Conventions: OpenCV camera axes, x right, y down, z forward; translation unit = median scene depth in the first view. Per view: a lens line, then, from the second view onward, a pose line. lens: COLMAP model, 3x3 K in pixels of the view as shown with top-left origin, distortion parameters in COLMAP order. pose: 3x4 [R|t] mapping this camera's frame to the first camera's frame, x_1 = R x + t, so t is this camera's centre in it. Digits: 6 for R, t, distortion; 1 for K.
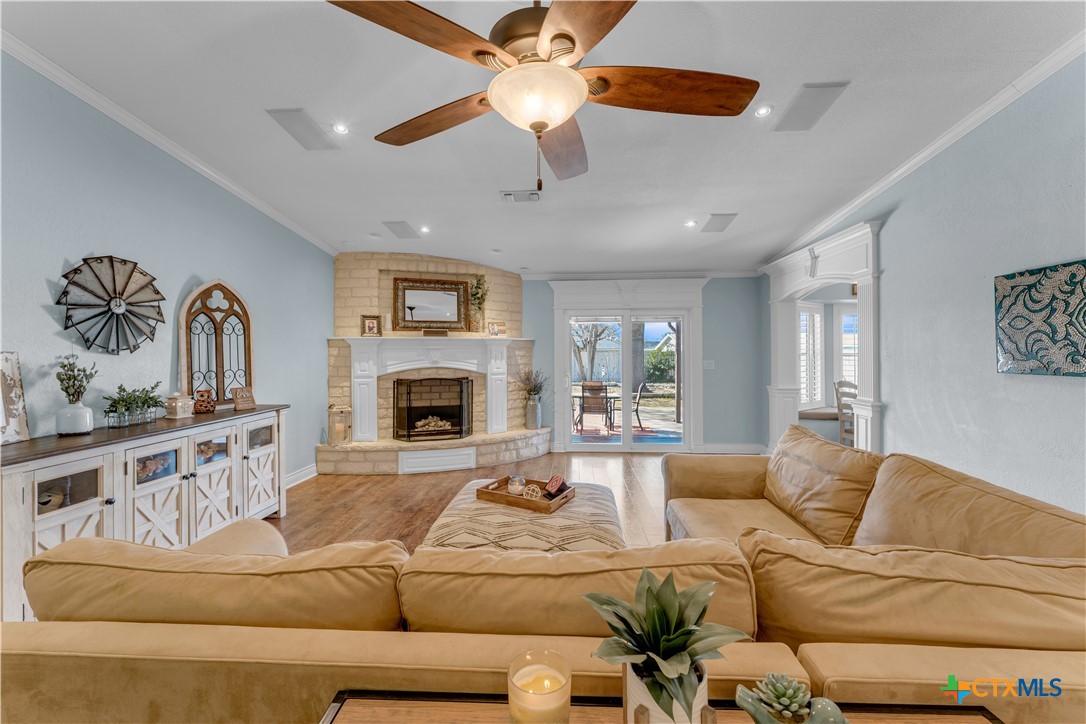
lens RADIAL K [[440.4, 0, 541.1], [0, 440.4, 347.5], [0, 0, 1]] dist [-0.001656, -0.000281]
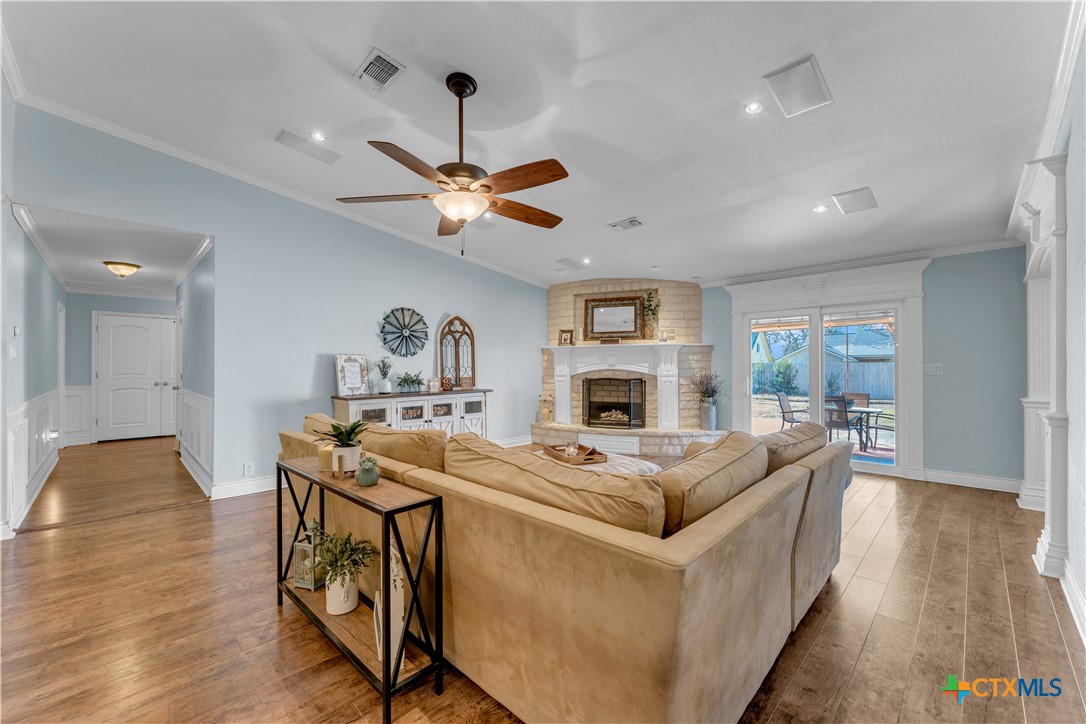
lens RADIAL K [[434.9, 0, 543.0], [0, 434.9, 362.0], [0, 0, 1]] dist [-0.000102, -0.000344]
pose [[0.754906, -0.007327, -0.655792, 0.415798], [0.008298, 0.999964, -0.001620, 0.025292], [0.655781, -0.004219, 0.754940, -0.039632]]
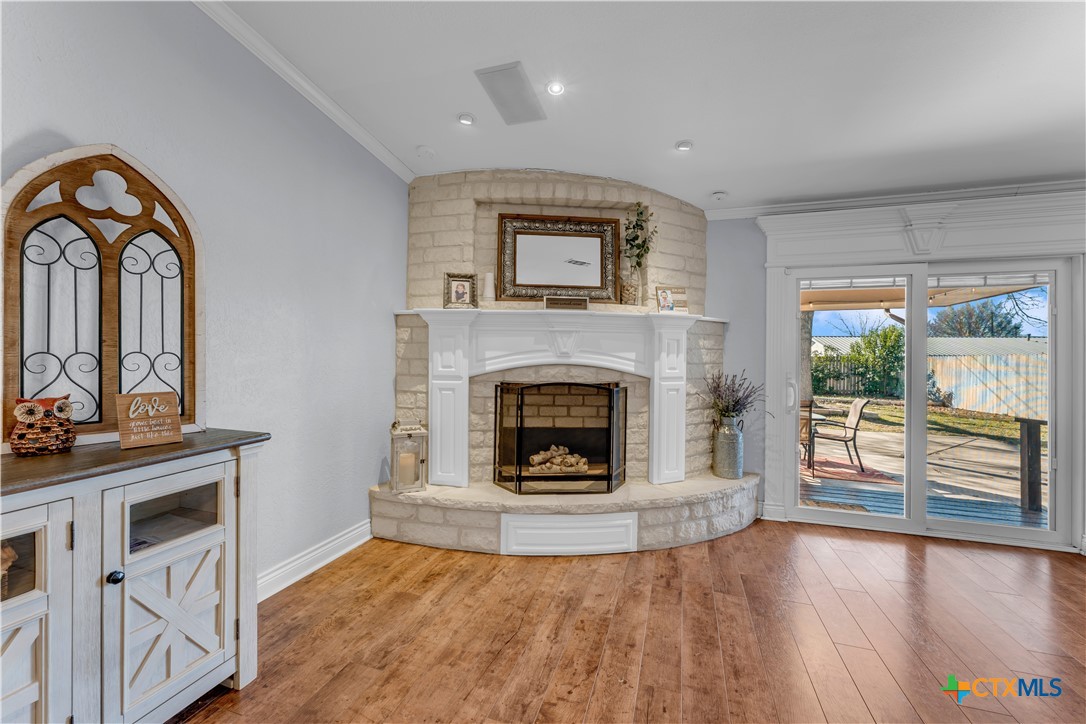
lens RADIAL K [[433.0, 0, 537.1], [0, 433.0, 352.9], [0, 0, 1]] dist [-0.000115, -0.000263]
pose [[0.969084, 0.014898, -0.246279, -0.139005], [-0.014255, 0.999889, 0.004396, 0.029465], [0.246317, -0.000749, 0.969189, 0.452194]]
